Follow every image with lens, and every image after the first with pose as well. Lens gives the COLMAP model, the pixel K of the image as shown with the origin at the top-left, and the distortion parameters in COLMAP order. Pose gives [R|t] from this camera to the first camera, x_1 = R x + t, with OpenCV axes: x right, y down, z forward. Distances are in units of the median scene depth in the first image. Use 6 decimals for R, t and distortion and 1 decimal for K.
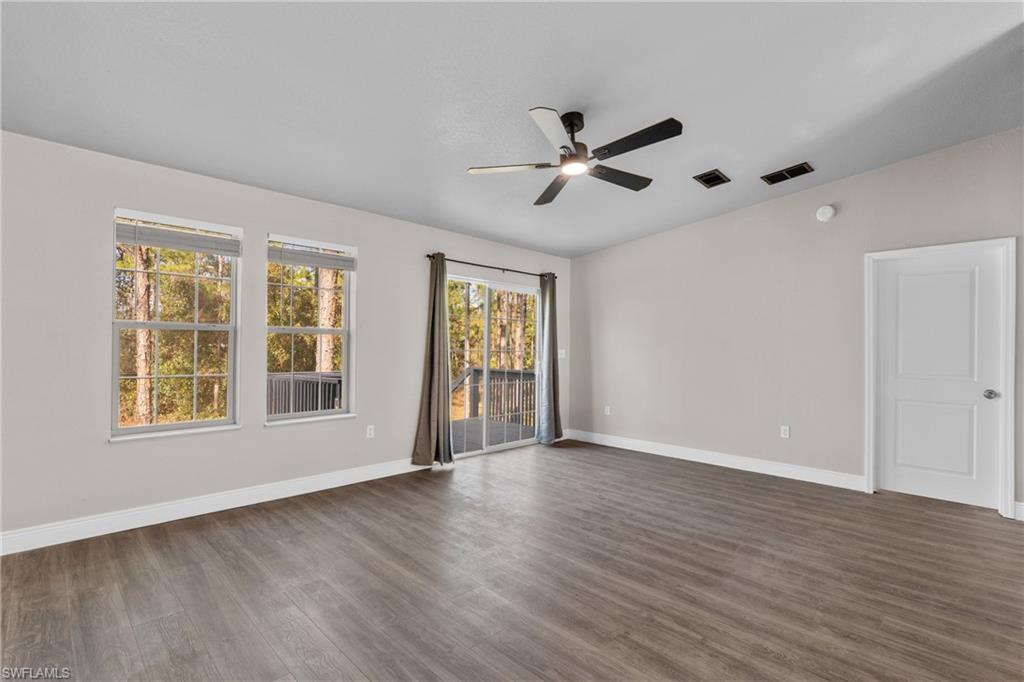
lens RADIAL K [[468.9, 0, 504.9], [0, 468.9, 351.2], [0, 0, 1]] dist [-0.004965, 0.000384]
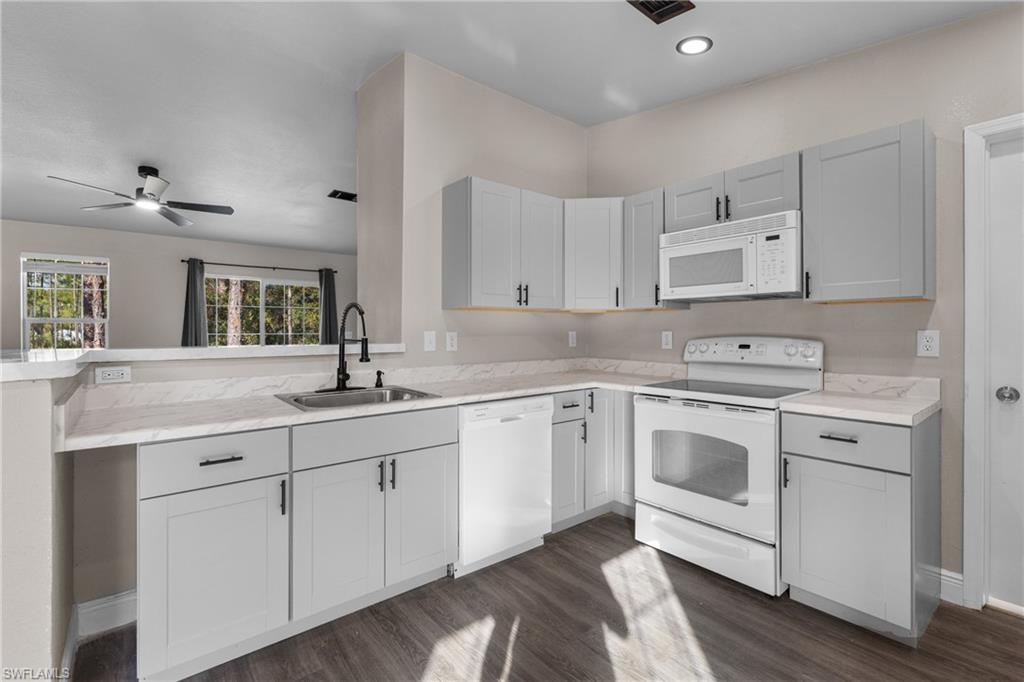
lens RADIAL K [[463.8, 0, 503.3], [0, 463.8, 331.3], [0, 0, 1]] dist [-0.010729, 0.000099]
pose [[0.994554, -0.013500, -0.103343, 1.103005], [0.012787, 0.999890, -0.007559, 0.016875], [0.103434, 0.006196, 0.994617, -0.240923]]
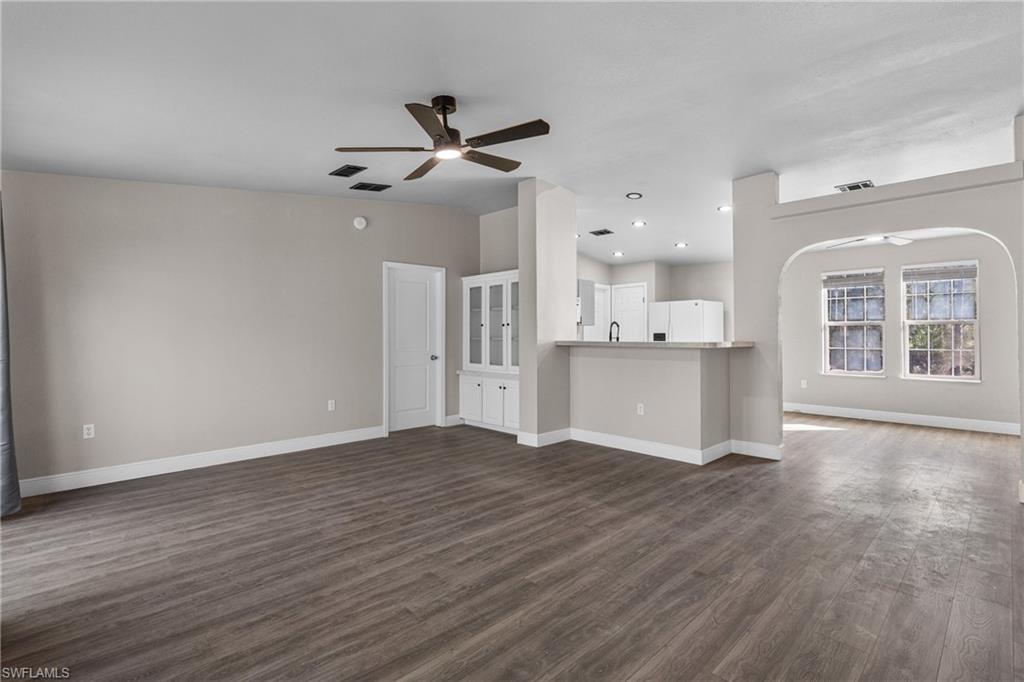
lens RADIAL K [[483.7, 0, 516.6], [0, 483.7, 328.7], [0, 0, 1]] dist [-0.002668, -0.000208]
pose [[0.006282, -0.000231, 0.999980, -0.712894], [0.010762, 0.999942, 0.000164, -0.010513], [-0.999922, 0.010761, 0.006284, 0.683509]]
